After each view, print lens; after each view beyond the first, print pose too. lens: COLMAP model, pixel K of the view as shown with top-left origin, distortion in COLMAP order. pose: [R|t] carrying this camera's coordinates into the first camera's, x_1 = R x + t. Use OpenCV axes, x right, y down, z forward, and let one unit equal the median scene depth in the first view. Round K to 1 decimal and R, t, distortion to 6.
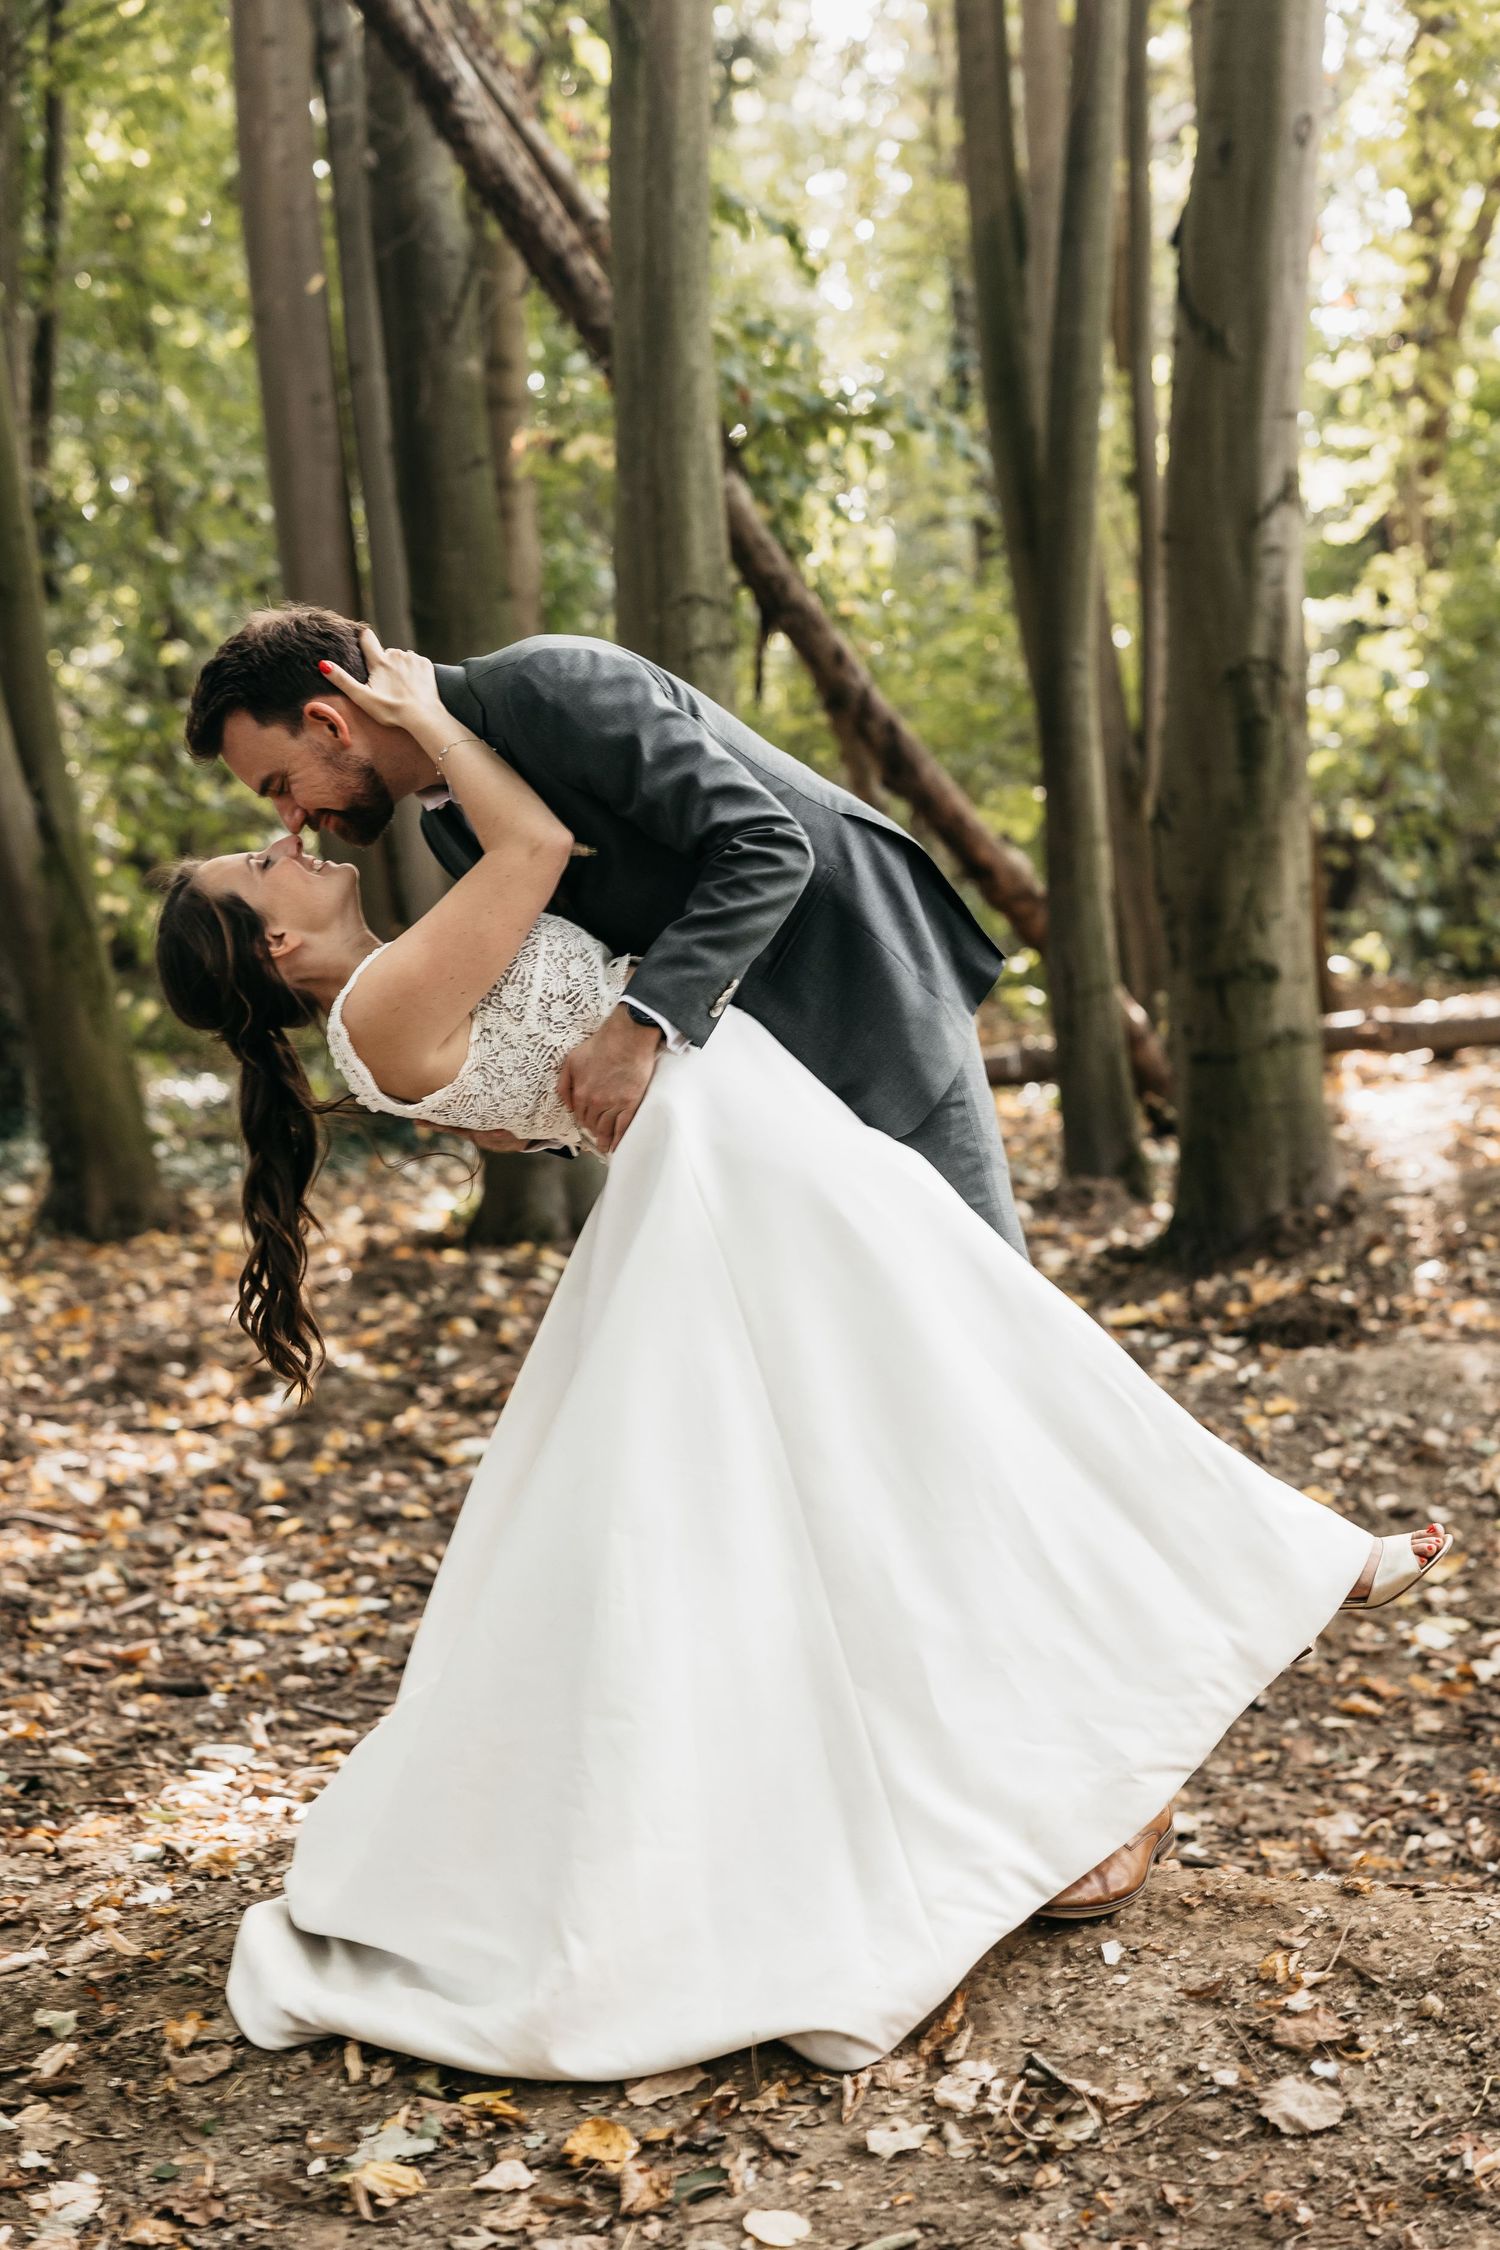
lens RADIAL K [[4507.2, 0, 746.9], [0, 4507.2, 1125.3], [0, 0, 1]] dist [-0.036322, 0.000000]
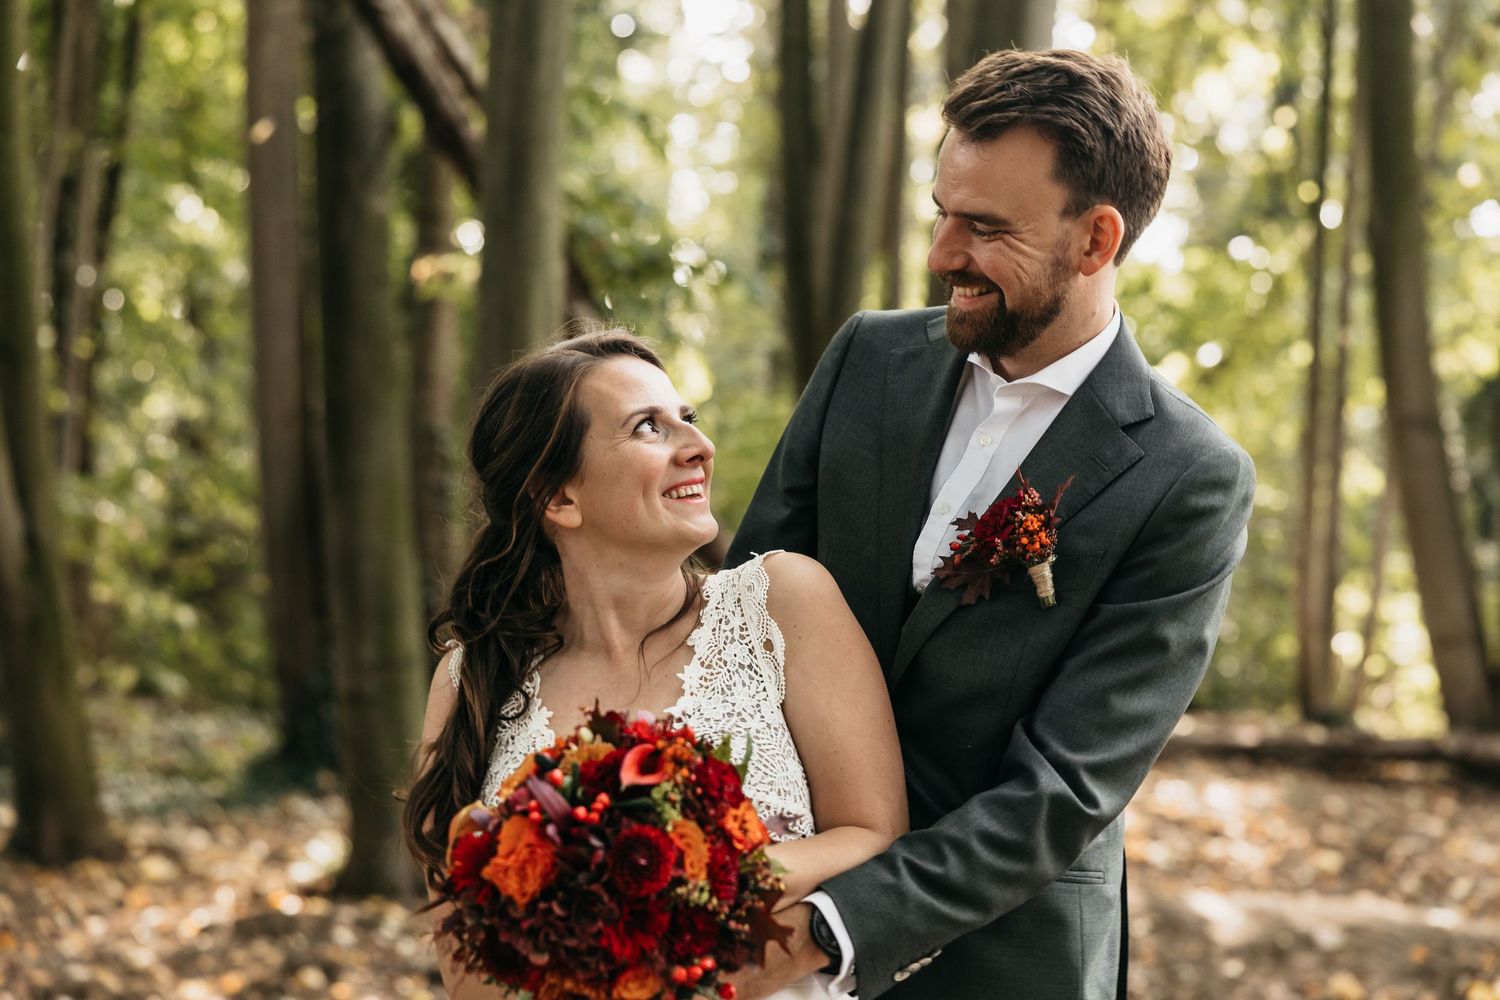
lens RADIAL K [[3004.8, 0, 750.9], [0, 3004.8, 499.8], [0, 0, 1]] dist [-0.036322, 0.000000]
pose [[0.996463, 0.069214, 0.047656, 0.007235], [-0.065029, 0.994309, -0.084384, -0.019959], [-0.053225, 0.080986, 0.995293, 0.145566]]
